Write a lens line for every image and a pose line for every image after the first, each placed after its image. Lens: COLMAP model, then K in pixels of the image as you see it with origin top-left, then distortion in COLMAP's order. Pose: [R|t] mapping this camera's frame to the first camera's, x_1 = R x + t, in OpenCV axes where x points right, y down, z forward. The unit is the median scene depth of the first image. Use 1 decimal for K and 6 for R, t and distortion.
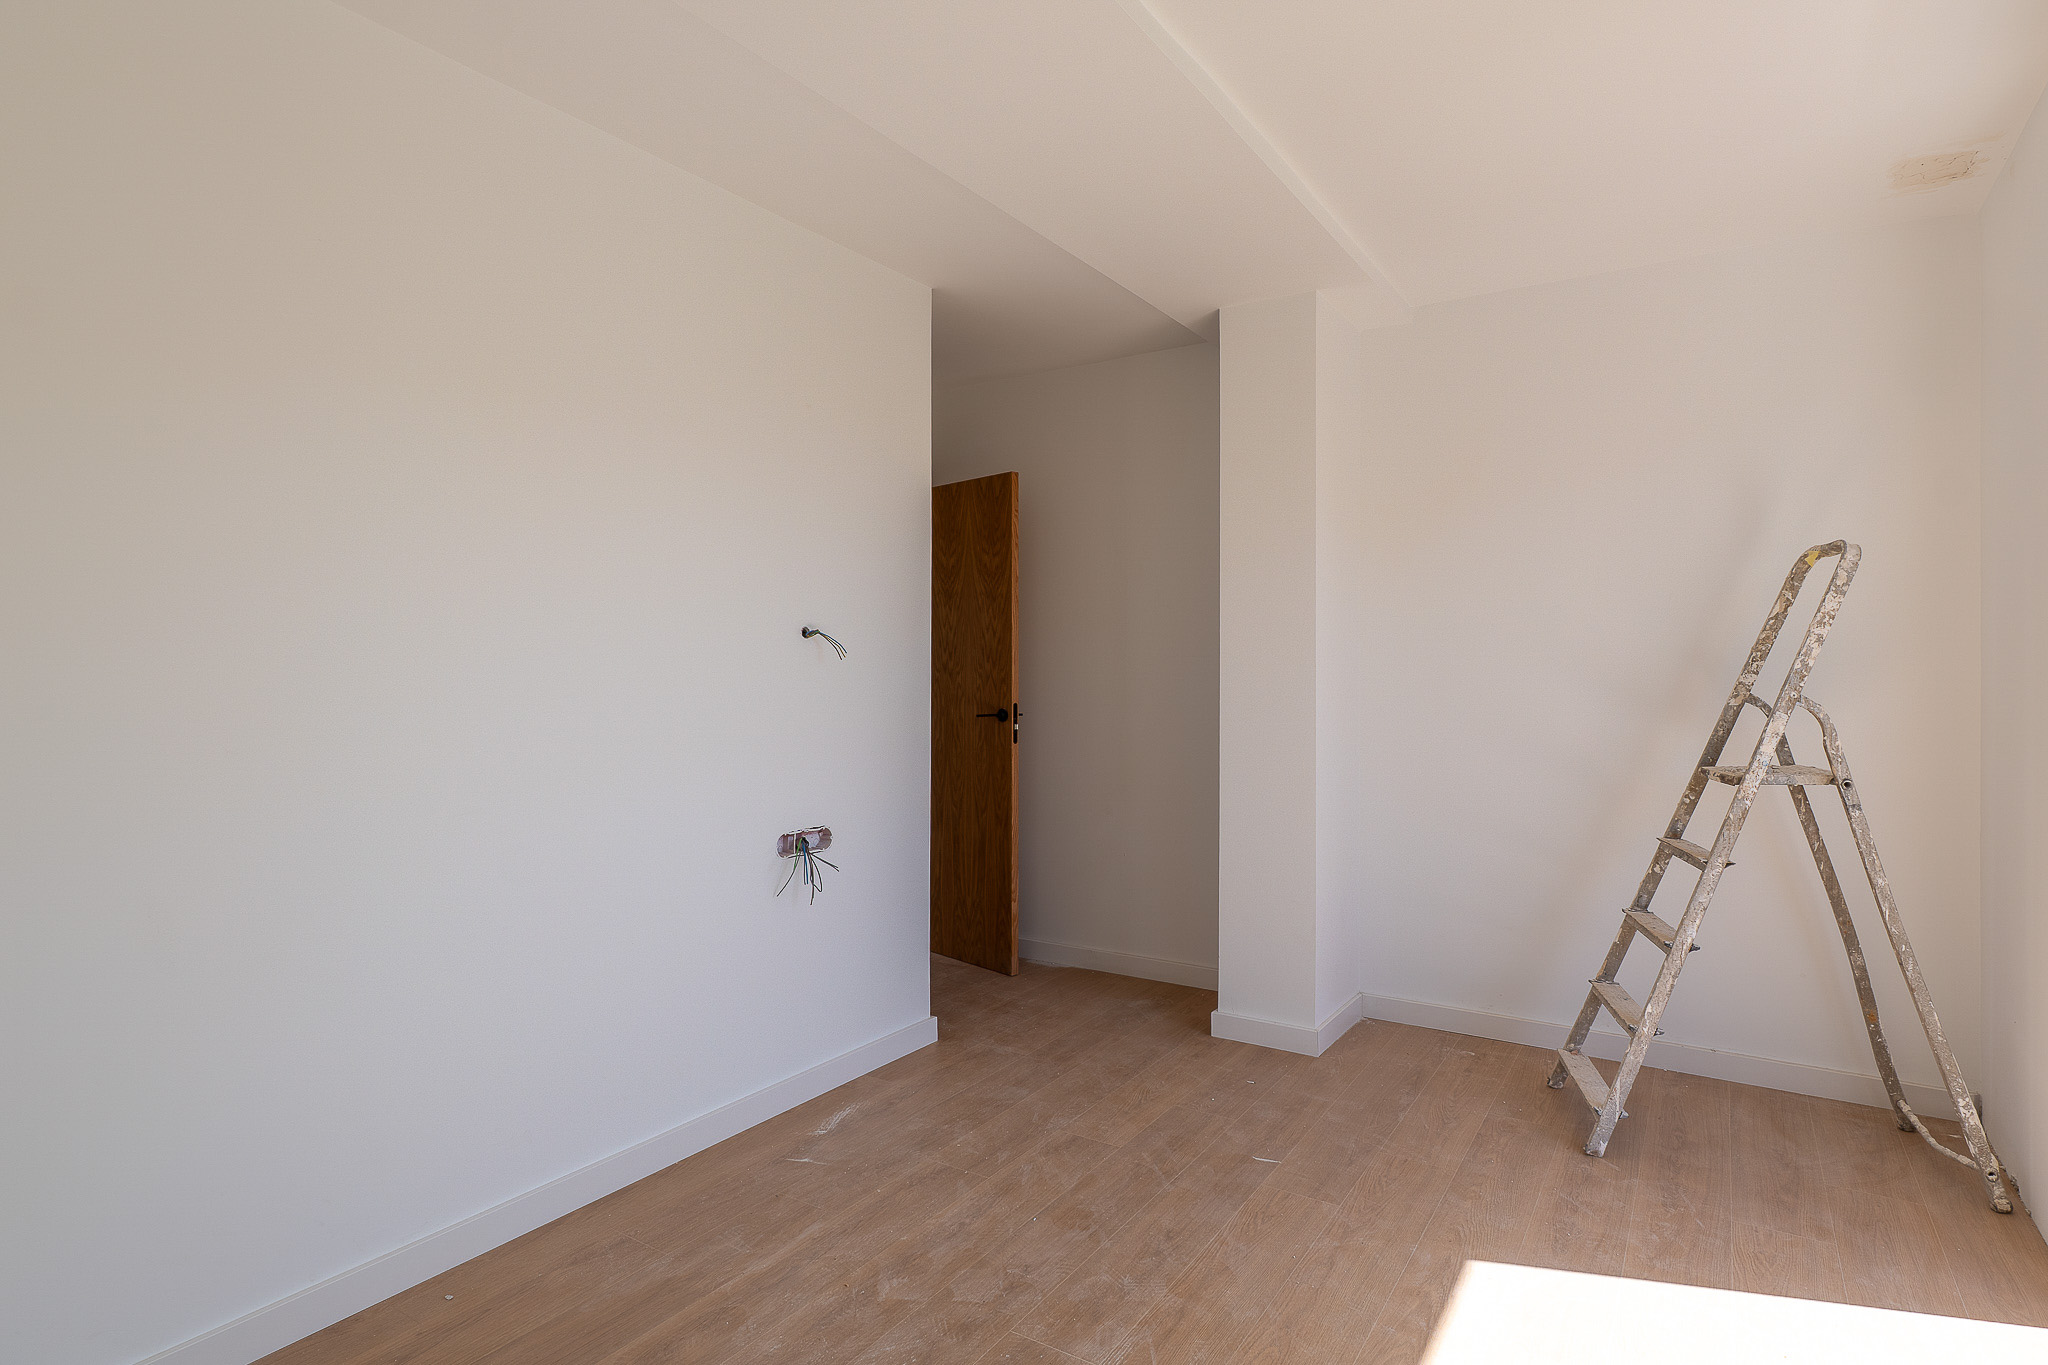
lens RADIAL K [[976.1, 0, 1027.9], [0, 976.1, 674.9], [0, 0, 1]] dist [0.000427, 0.000507]
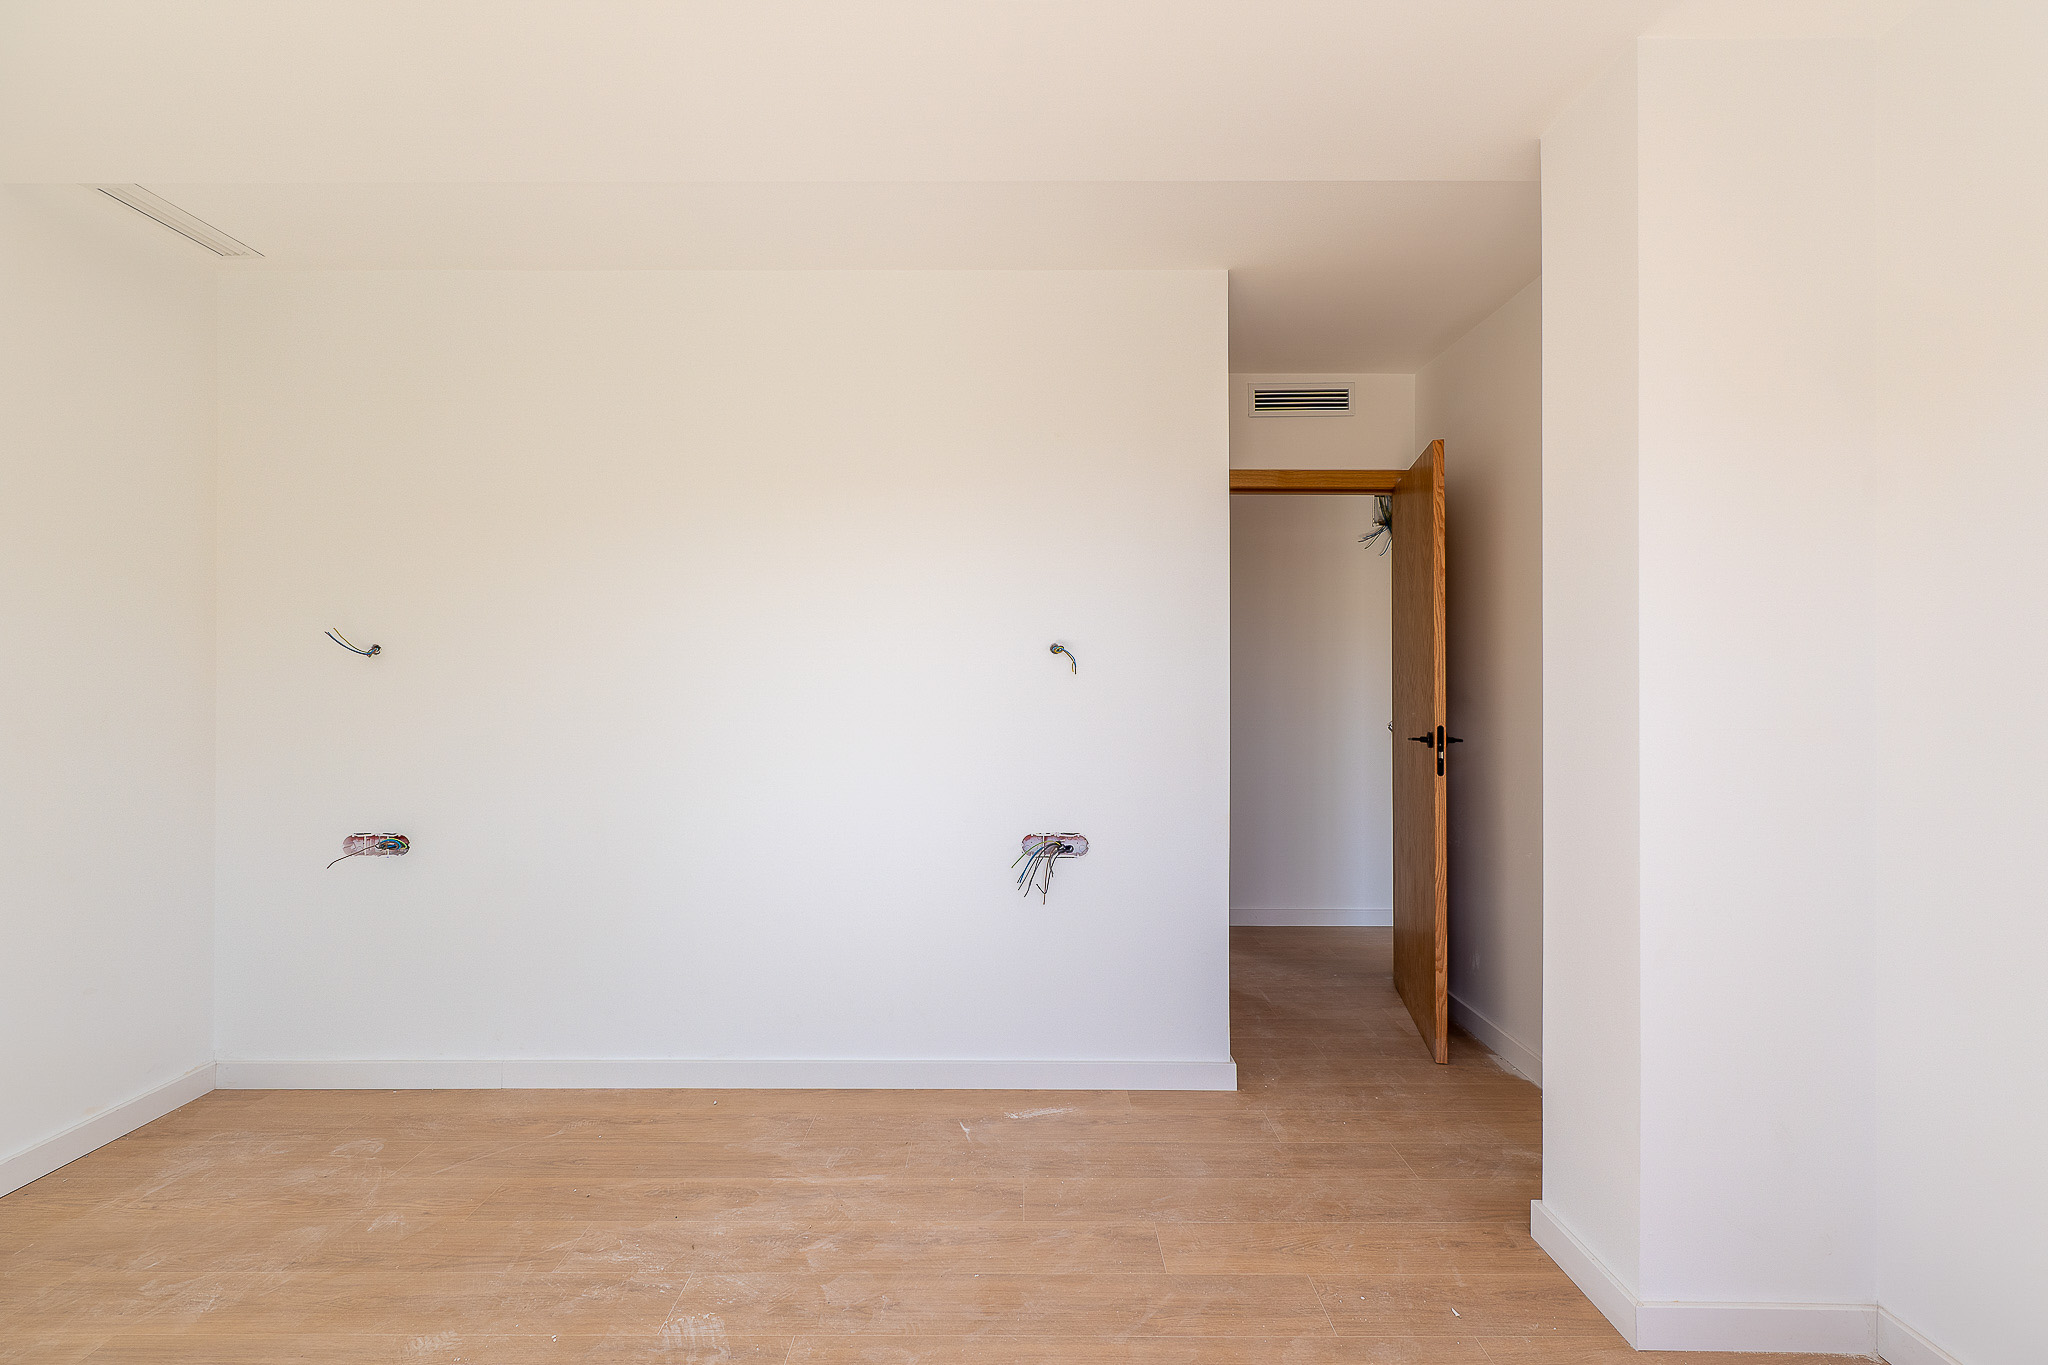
lens RADIAL K [[891.6, 0, 1032.3], [0, 891.6, 687.3], [0, 0, 1]] dist [0.002236, -0.000596]
pose [[0.574347, 0.004401, -0.818600, 0.636465], [-0.005181, 0.999985, 0.001741, -0.004177], [0.818595, 0.003242, 0.574361, 0.481497]]
